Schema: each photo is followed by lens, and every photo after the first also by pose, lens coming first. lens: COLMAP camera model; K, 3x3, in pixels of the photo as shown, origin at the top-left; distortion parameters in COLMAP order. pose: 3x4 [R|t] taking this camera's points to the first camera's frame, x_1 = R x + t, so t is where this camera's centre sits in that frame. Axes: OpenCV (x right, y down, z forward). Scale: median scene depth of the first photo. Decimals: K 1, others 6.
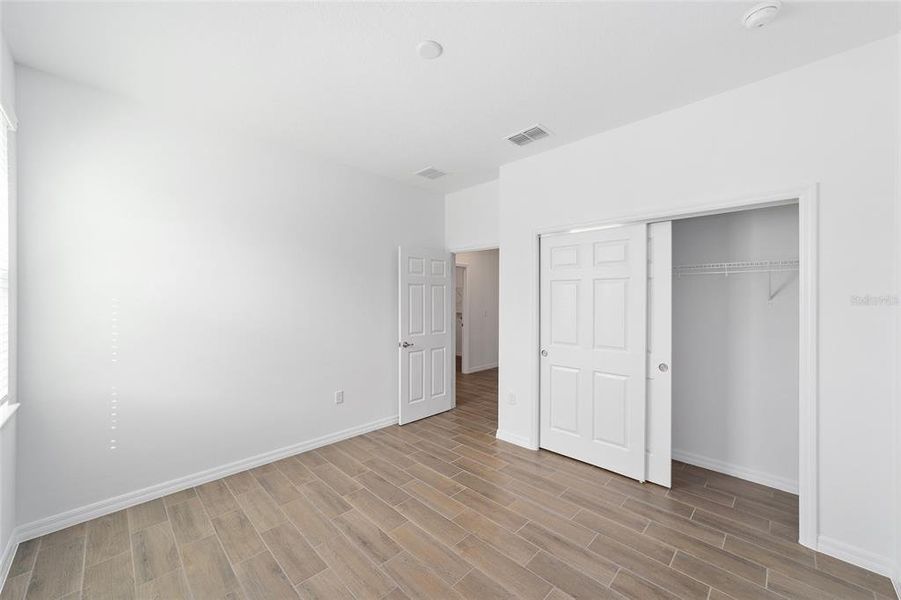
lens RADIAL K [[344.7, 0, 446.7], [0, 344.7, 300.8], [0, 0, 1]] dist [-0.021385, 0.011950]
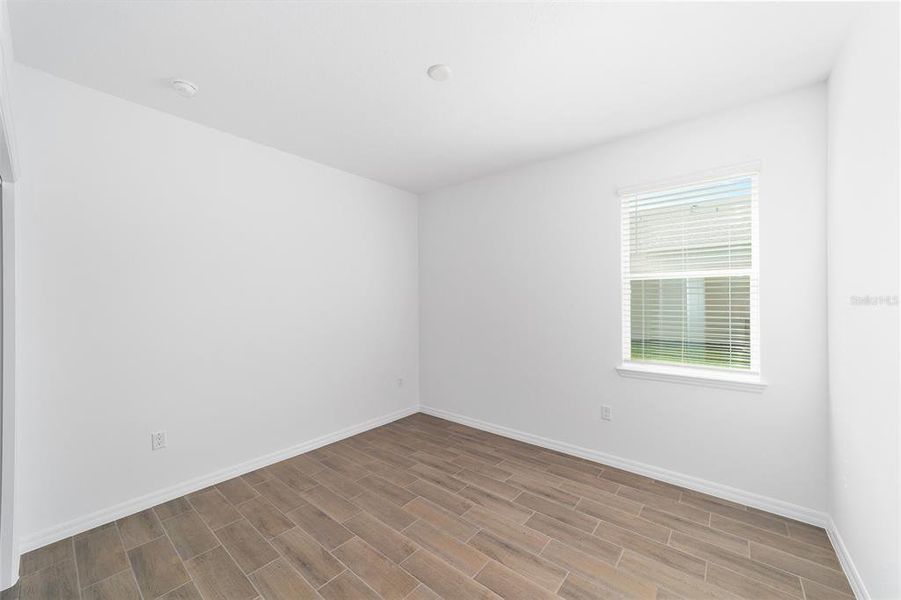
lens RADIAL K [[344.7, 0, 446.7], [0, 344.7, 300.8], [0, 0, 1]] dist [-0.021385, 0.011950]
pose [[-0.995797, 0.001259, -0.091580, 0.026543], [0.001419, 0.999998, -0.001683, -0.004192], [0.091577, -0.001806, -0.995796, 1.992517]]
